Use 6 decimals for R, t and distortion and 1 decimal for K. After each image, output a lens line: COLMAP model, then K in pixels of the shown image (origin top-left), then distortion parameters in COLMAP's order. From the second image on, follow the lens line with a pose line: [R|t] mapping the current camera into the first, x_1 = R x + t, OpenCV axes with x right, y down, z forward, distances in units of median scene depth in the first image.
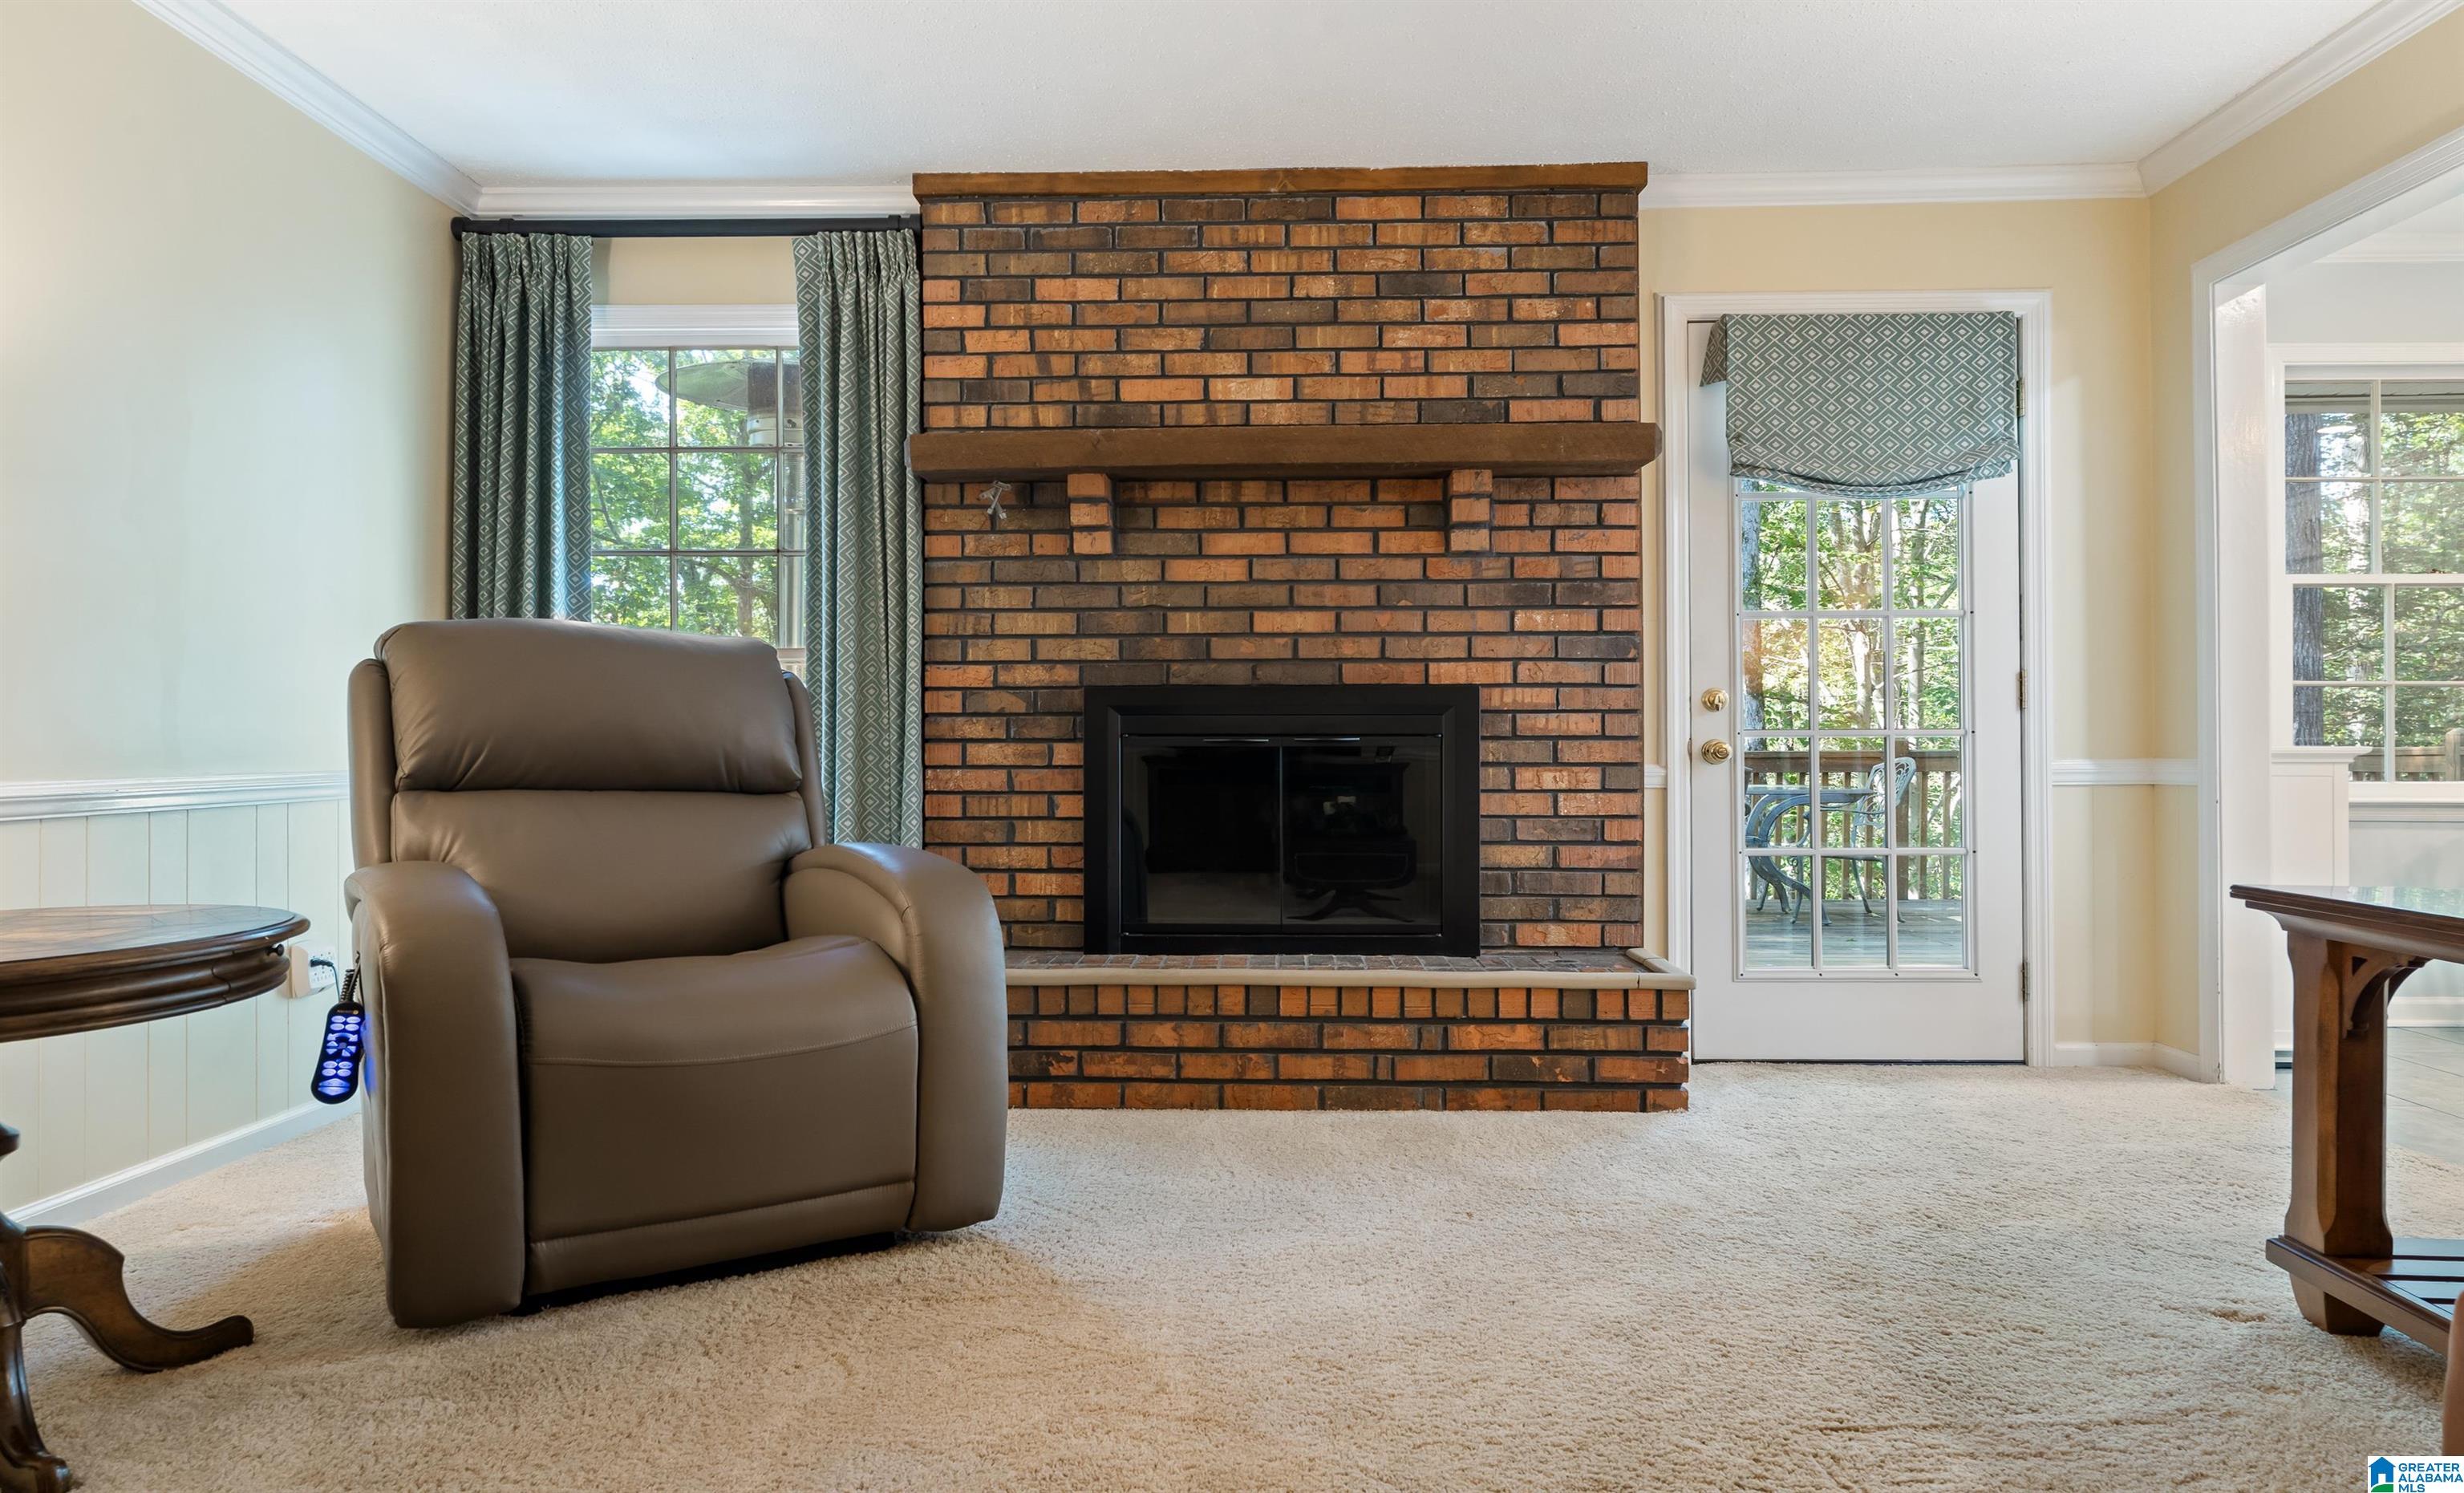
lens RADIAL K [[1601.1, 0, 1226.7], [0, 1601.1, 756.6], [0, 0, 1]] dist [0.000816, 0.001584]
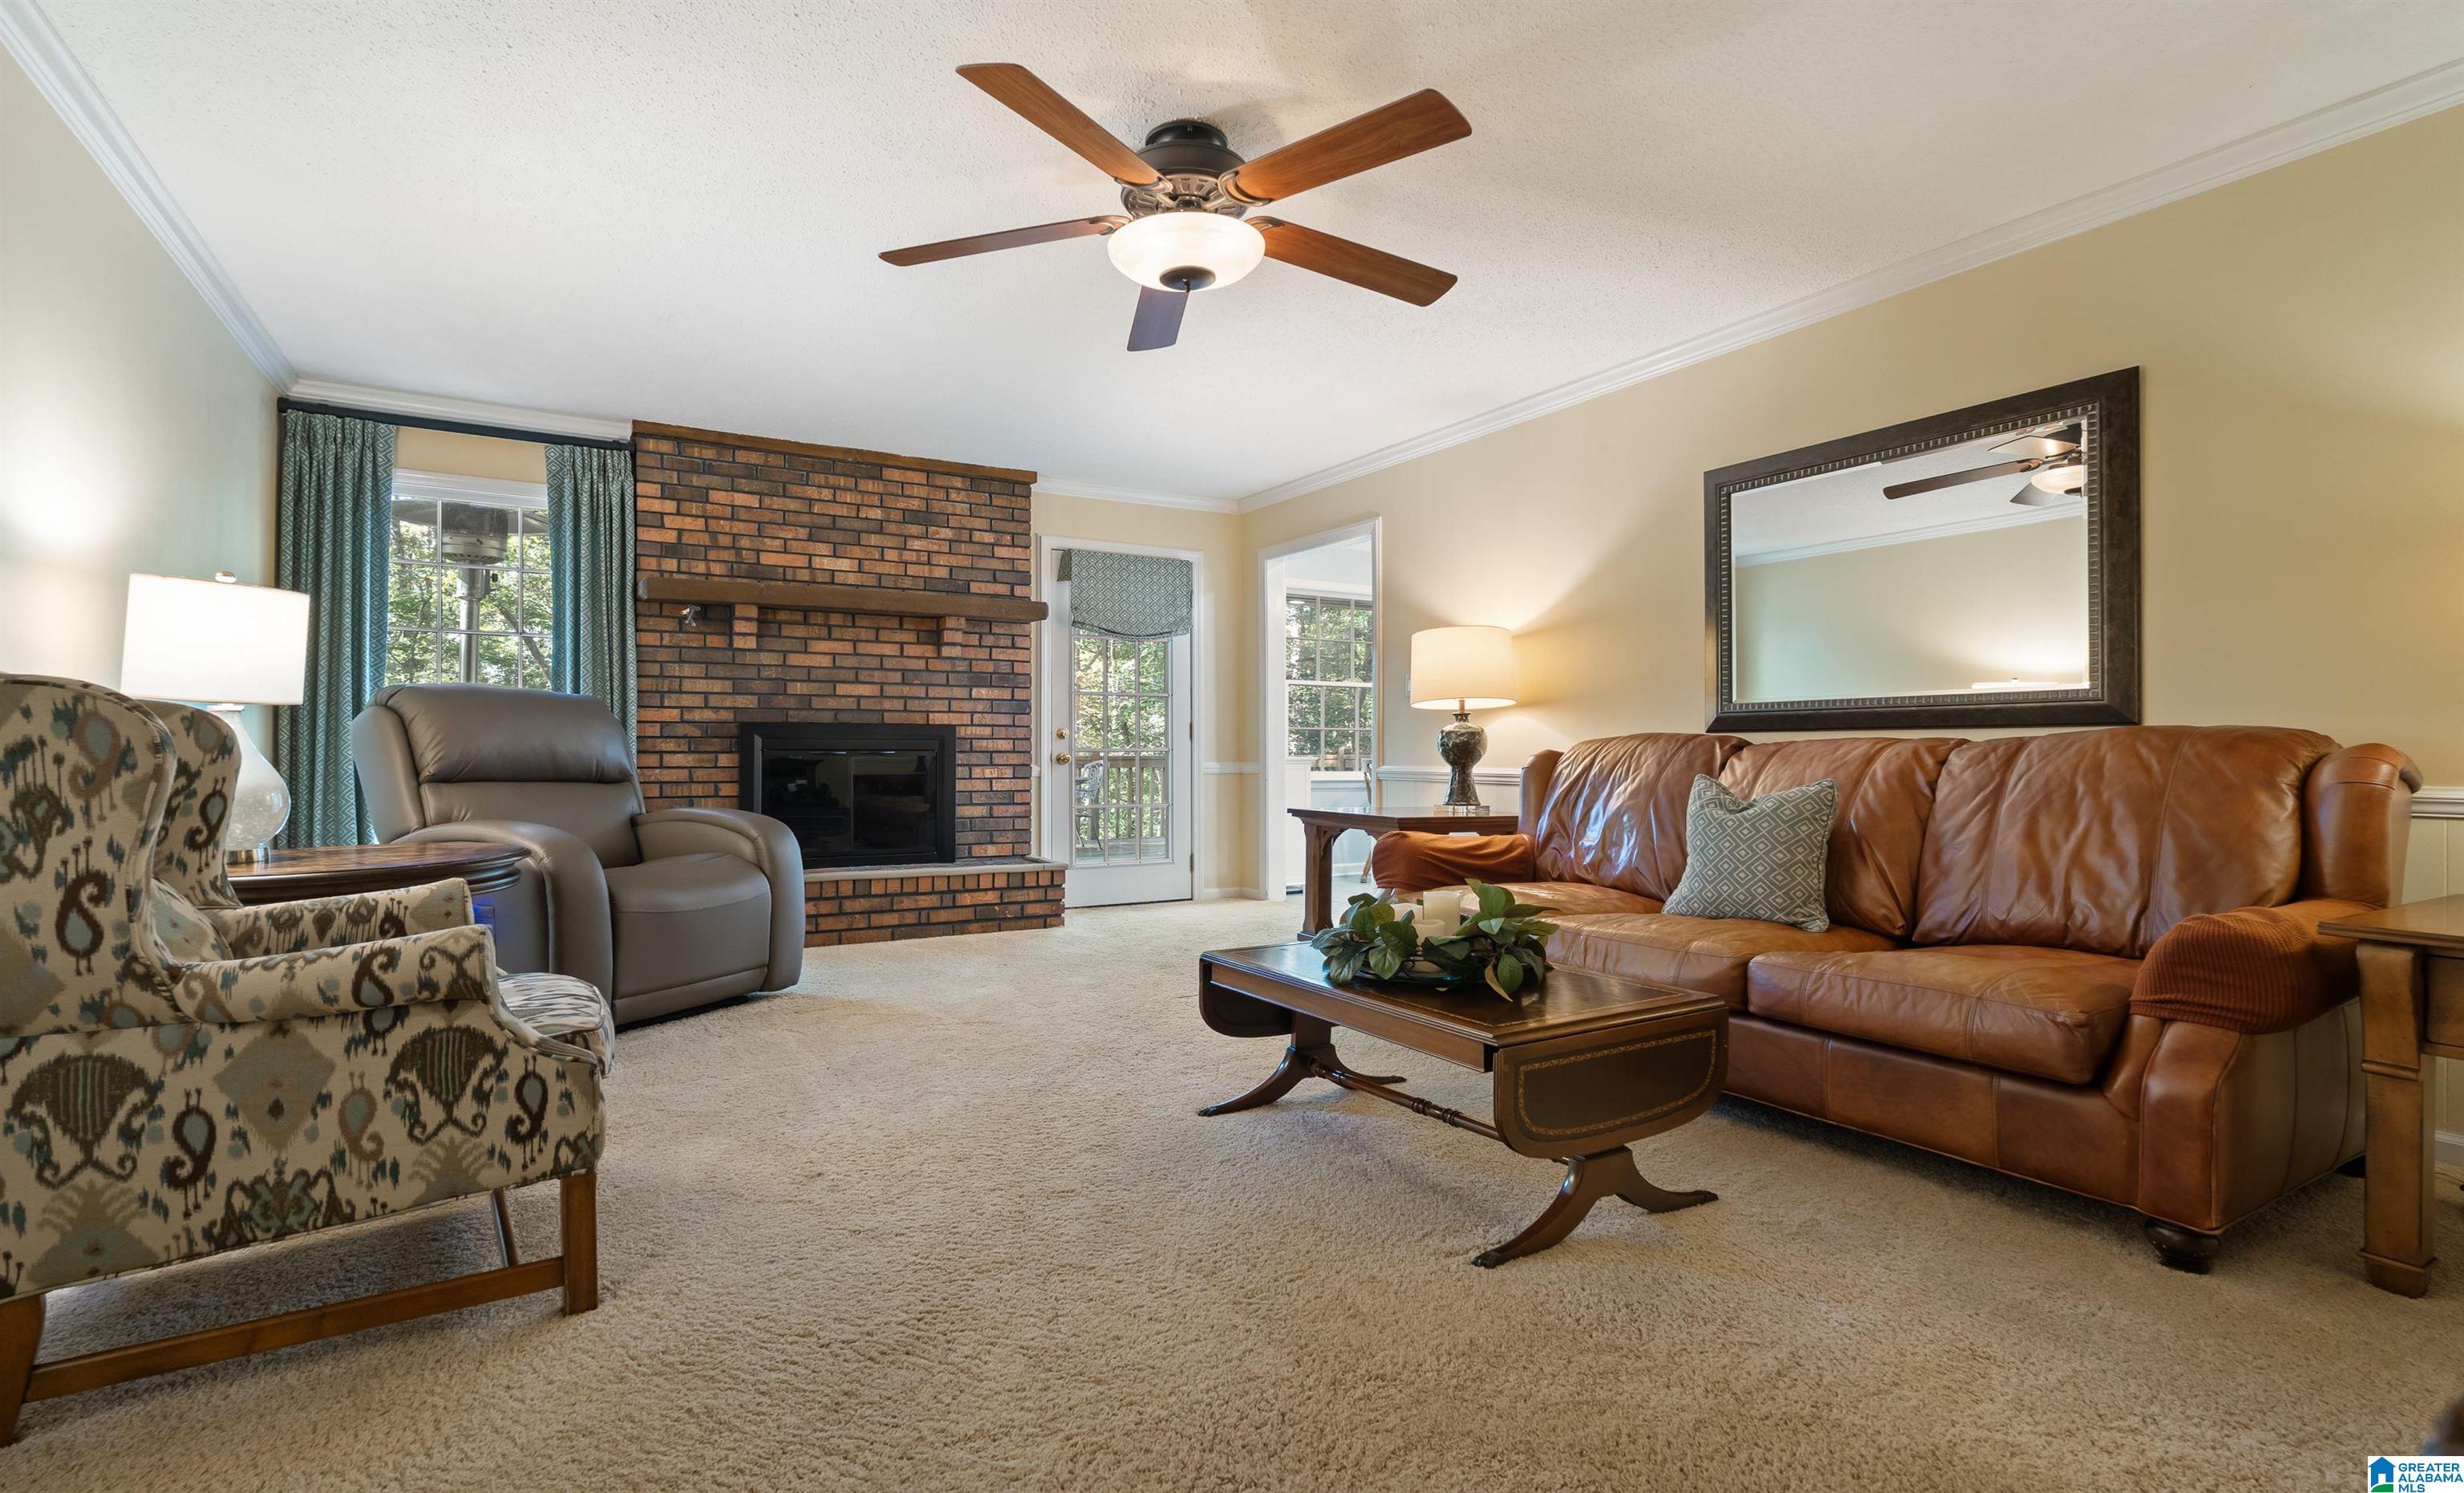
lens RADIAL K [[1195.1, 0, 1242.3], [0, 1195.1, 799.6], [0, 0, 1]] dist [-0.000503, -0.000034]
pose [[0.837690, -0.018729, 0.545824, -0.350636], [-0.001559, 0.999326, 0.036682, -0.007432], [-0.546143, -0.031579, 0.837096, -0.427918]]
